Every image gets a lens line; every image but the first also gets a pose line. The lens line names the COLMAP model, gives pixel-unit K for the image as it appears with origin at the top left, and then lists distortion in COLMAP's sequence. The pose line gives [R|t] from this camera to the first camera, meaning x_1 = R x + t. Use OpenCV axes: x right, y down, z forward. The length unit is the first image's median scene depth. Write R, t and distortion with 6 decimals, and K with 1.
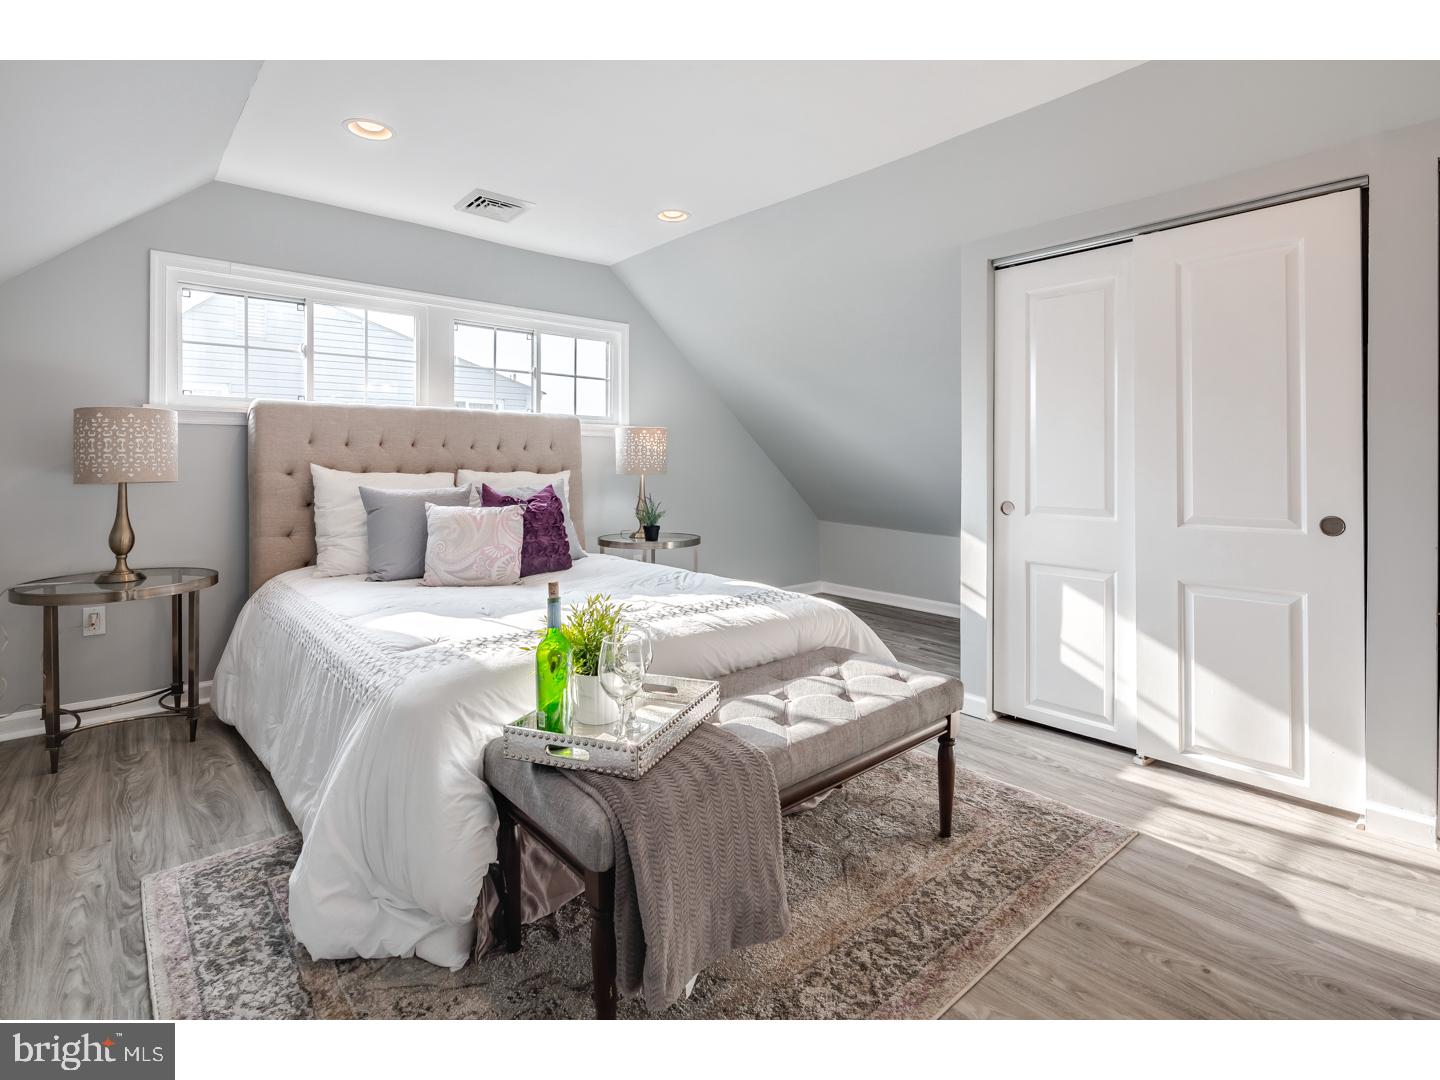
lens RADIAL K [[700.4, 0, 716.7], [0, 700.4, 478.0], [0, 0, 1]] dist [0.000268, -0.001496]
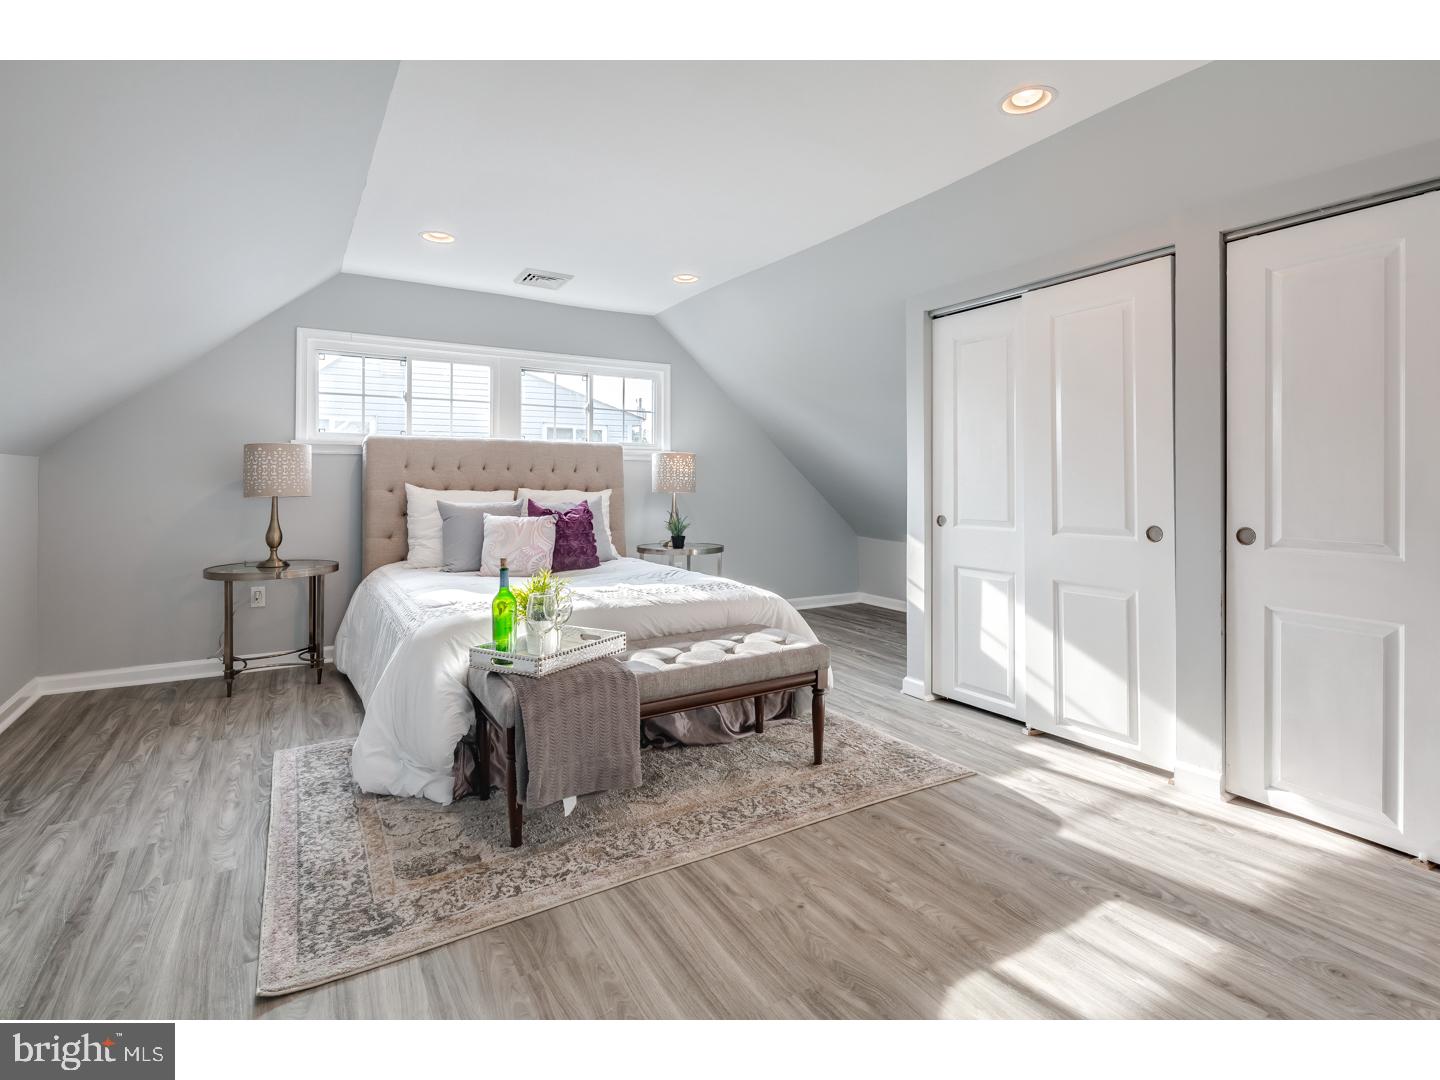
lens RADIAL K [[696.8, 0, 722.1], [0, 696.8, 492.4], [0, 0, 1]] dist [0.001284, 0.000132]
pose [[0.987270, 0.001203, -0.159048, 0.268313], [-0.002742, 0.999952, -0.009457, 0.009053], [0.159029, 0.009773, 0.987226, -0.247446]]
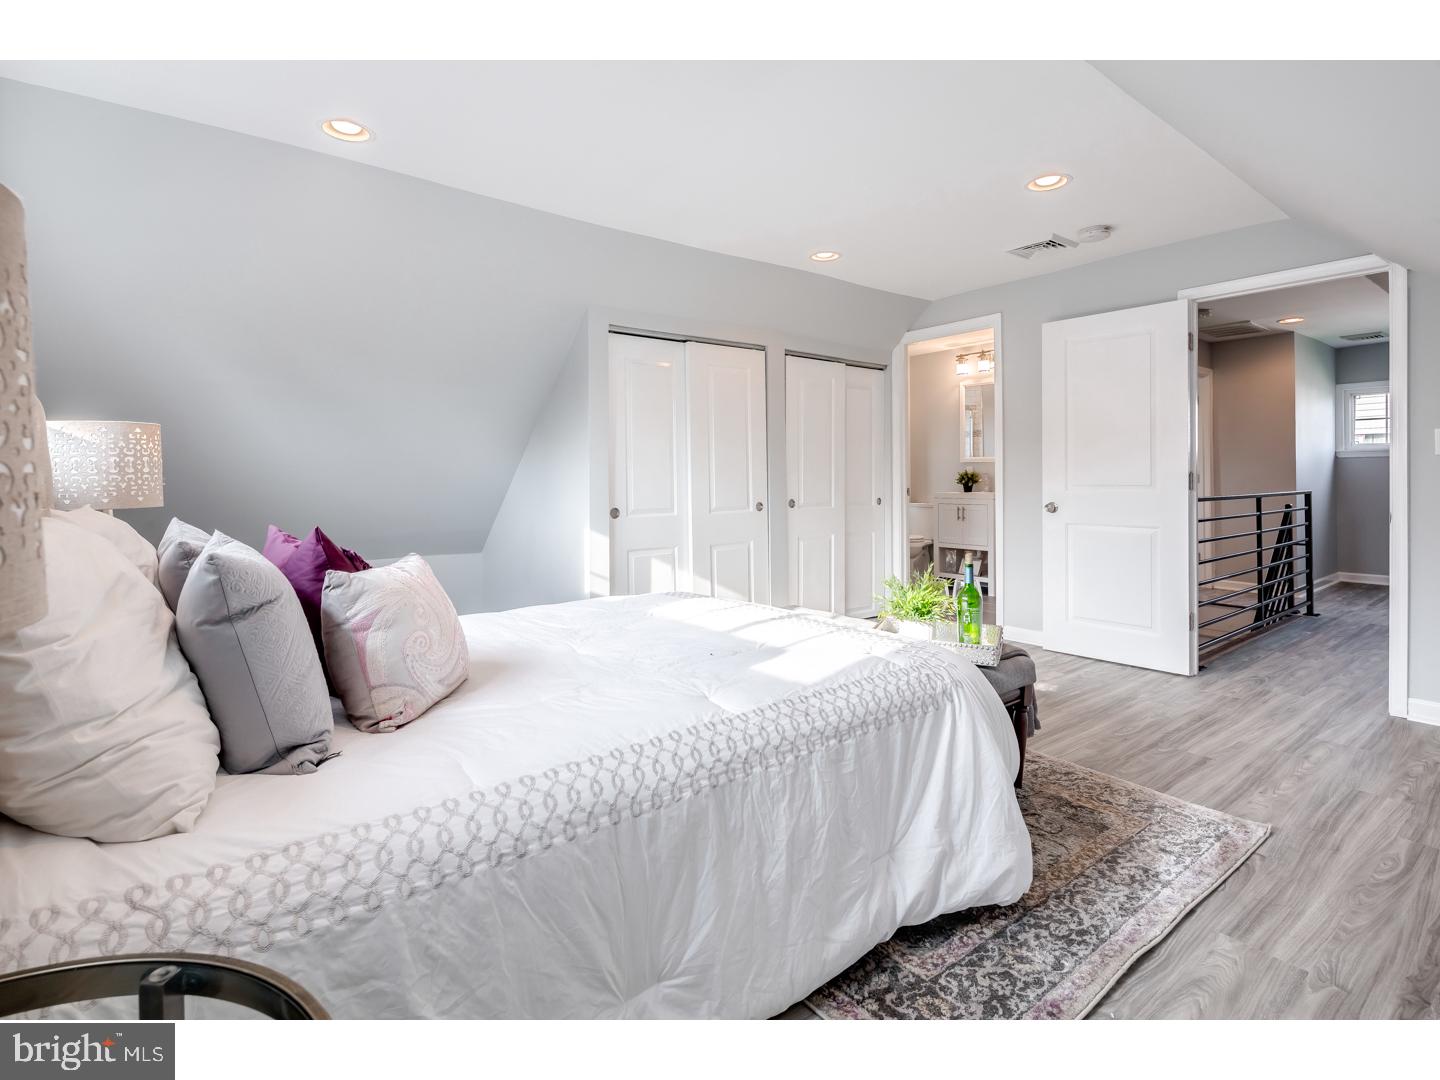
lens RADIAL K [[700.4, 0, 716.7], [0, 700.4, 478.0], [0, 0, 1]] dist [0.000268, -0.001496]
pose [[0.066475, -0.006107, 0.997769, -1.009157], [0.039485, 0.999214, 0.003486, -0.023228], [-0.997007, 0.039165, 0.066664, 0.797284]]
